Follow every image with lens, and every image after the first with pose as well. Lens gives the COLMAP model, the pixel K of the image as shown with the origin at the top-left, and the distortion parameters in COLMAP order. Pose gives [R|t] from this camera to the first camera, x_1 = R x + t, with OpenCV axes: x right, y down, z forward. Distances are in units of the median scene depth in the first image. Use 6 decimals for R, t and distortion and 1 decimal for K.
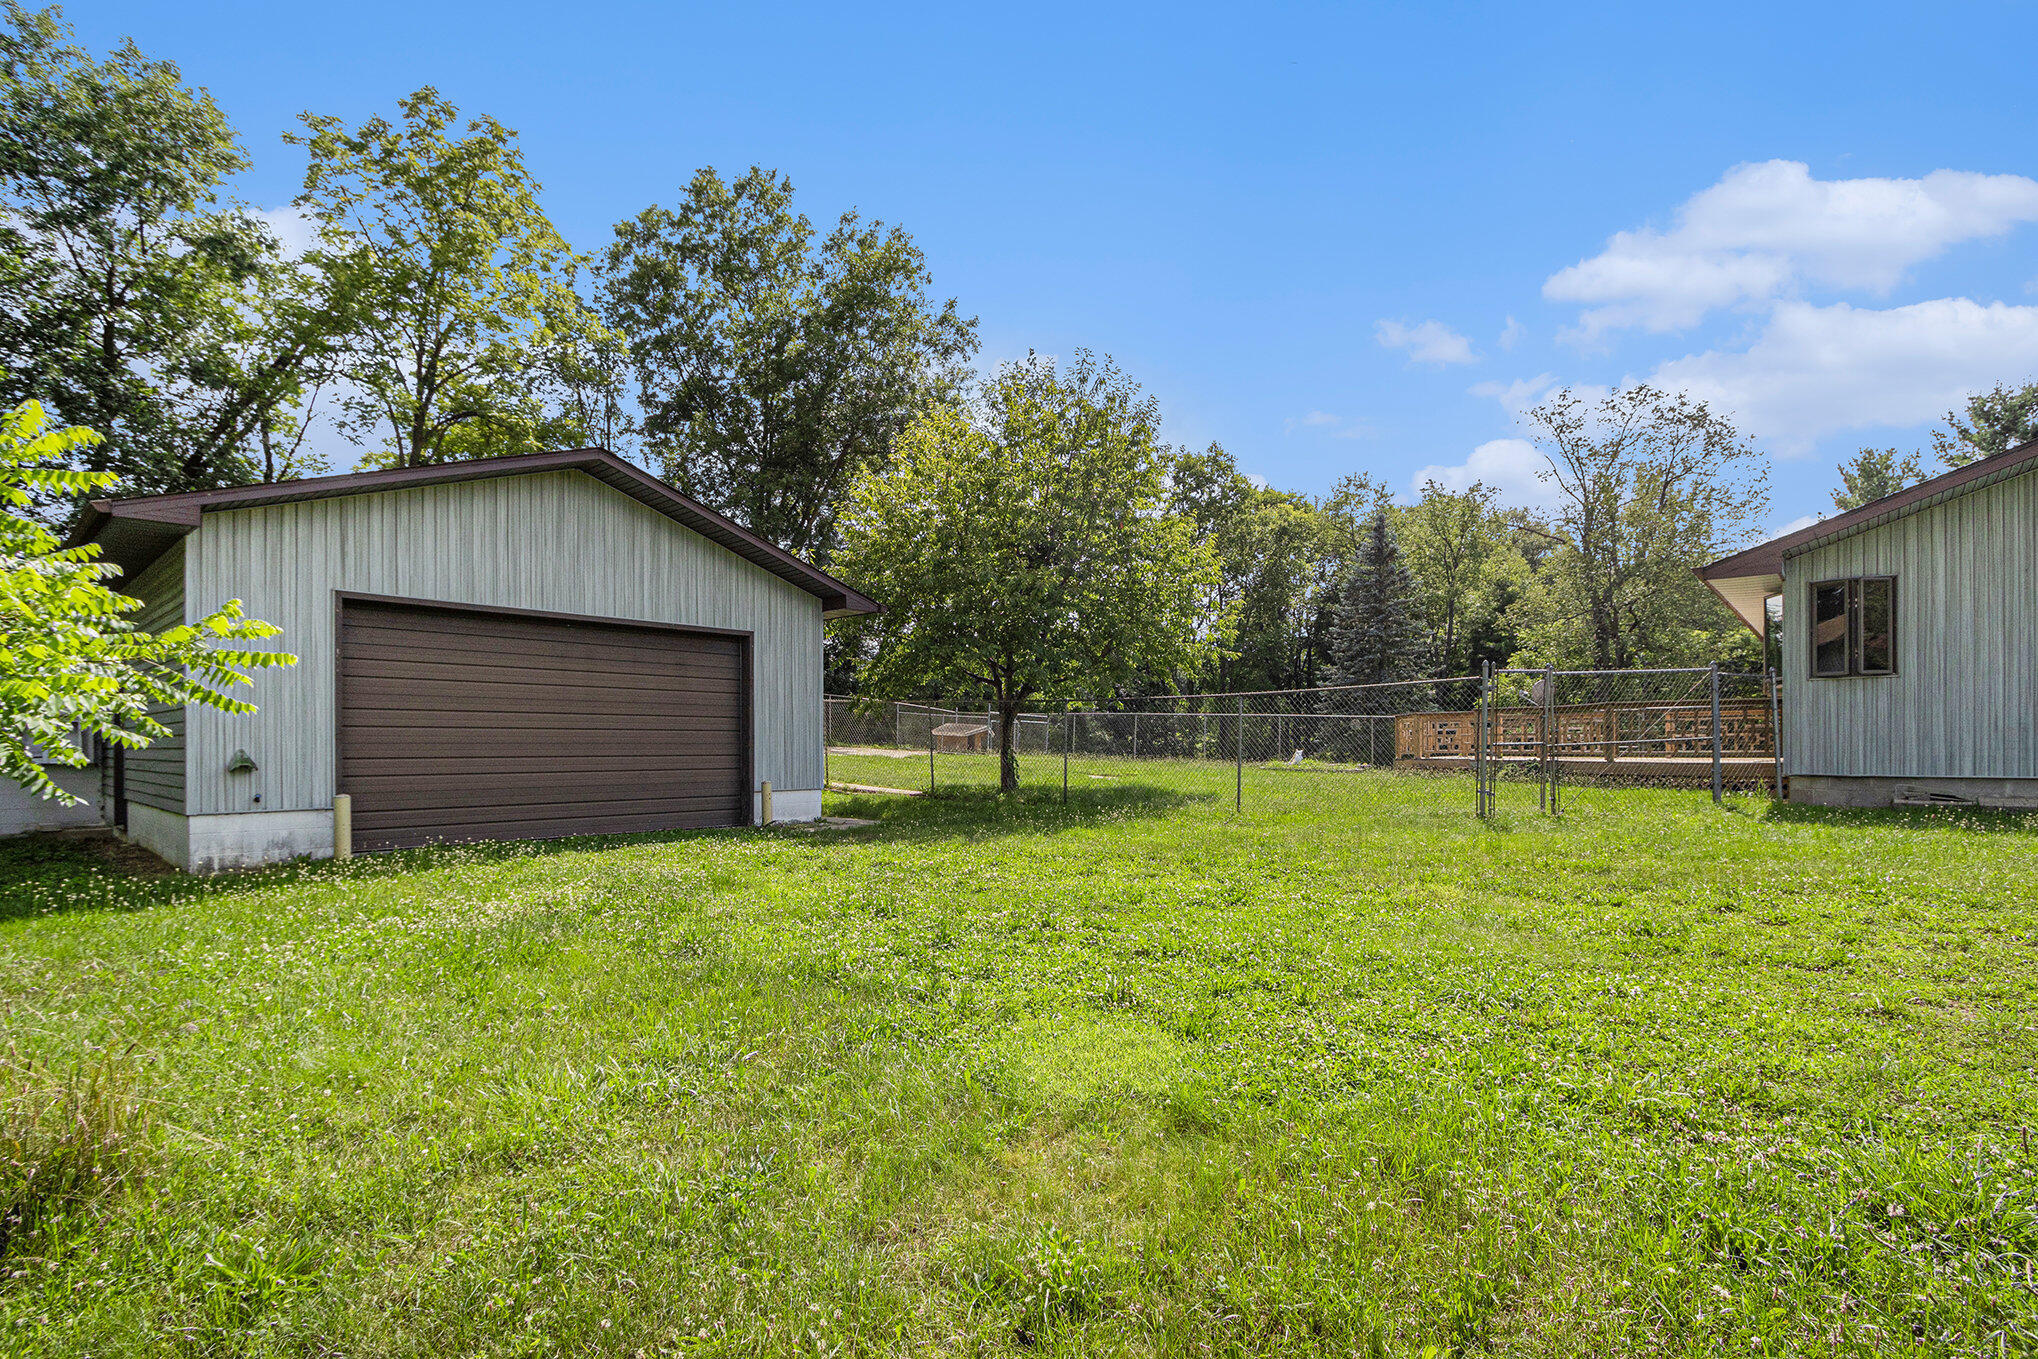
lens RADIAL K [[975.7, 0, 1024.9], [0, 975.7, 750.4], [0, 0, 1]] dist [-0.001659, -0.000918]
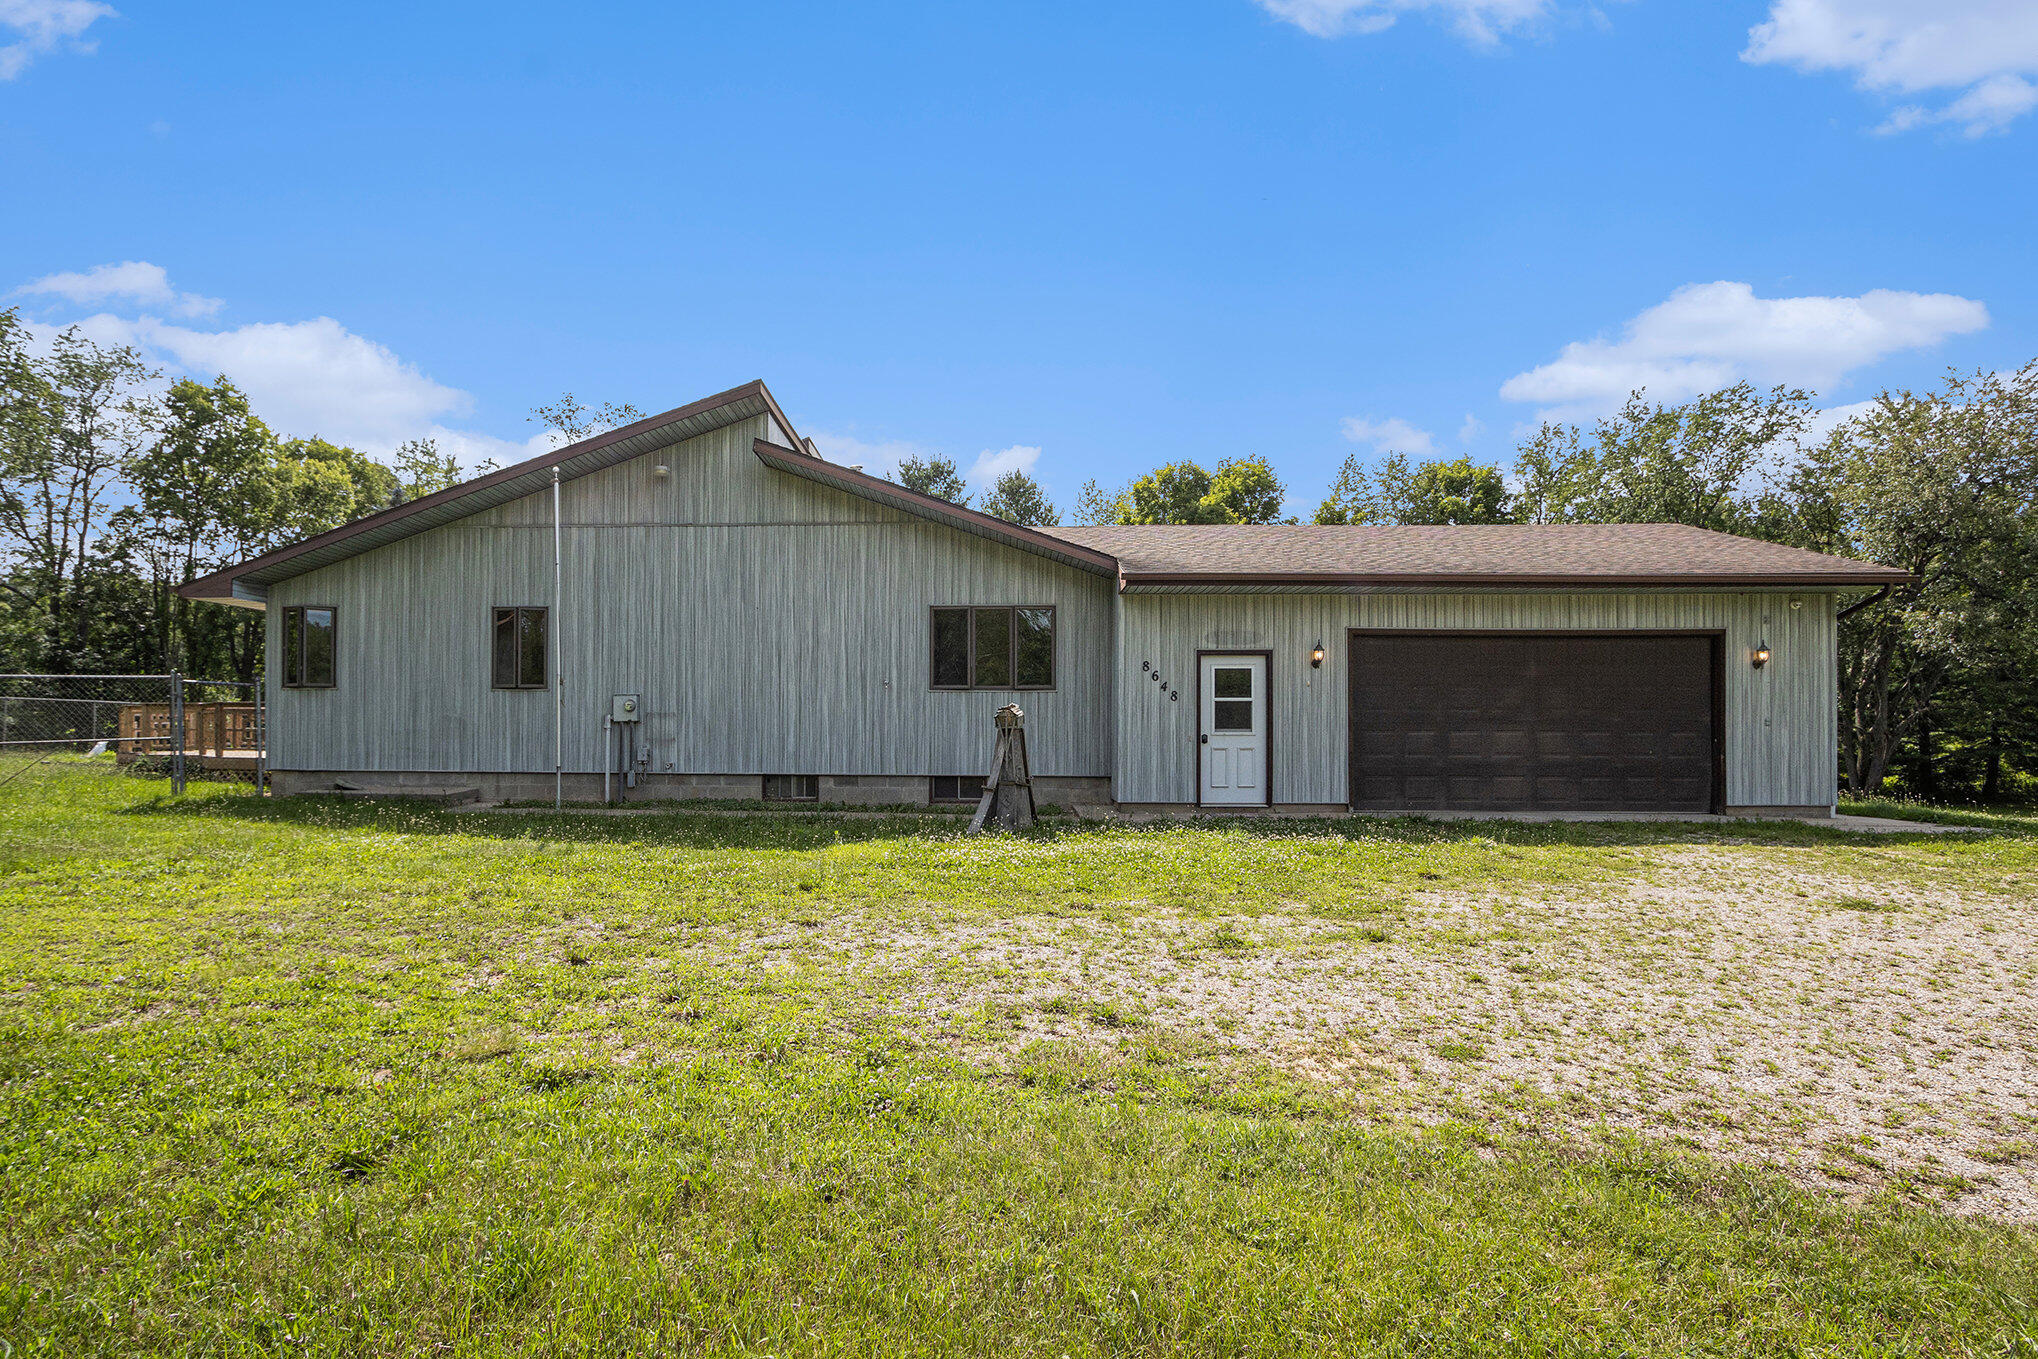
lens RADIAL K [[1055.3, 0, 969.5], [0, 1055.3, 720.7], [0, 0, 1]] dist [-0.022669, 0.000485]
pose [[0.786578, 0.011144, 0.617390, 0.629665], [-0.003140, 0.999896, -0.014048, -0.017477], [-0.617482, 0.009111, 0.786532, -0.462741]]
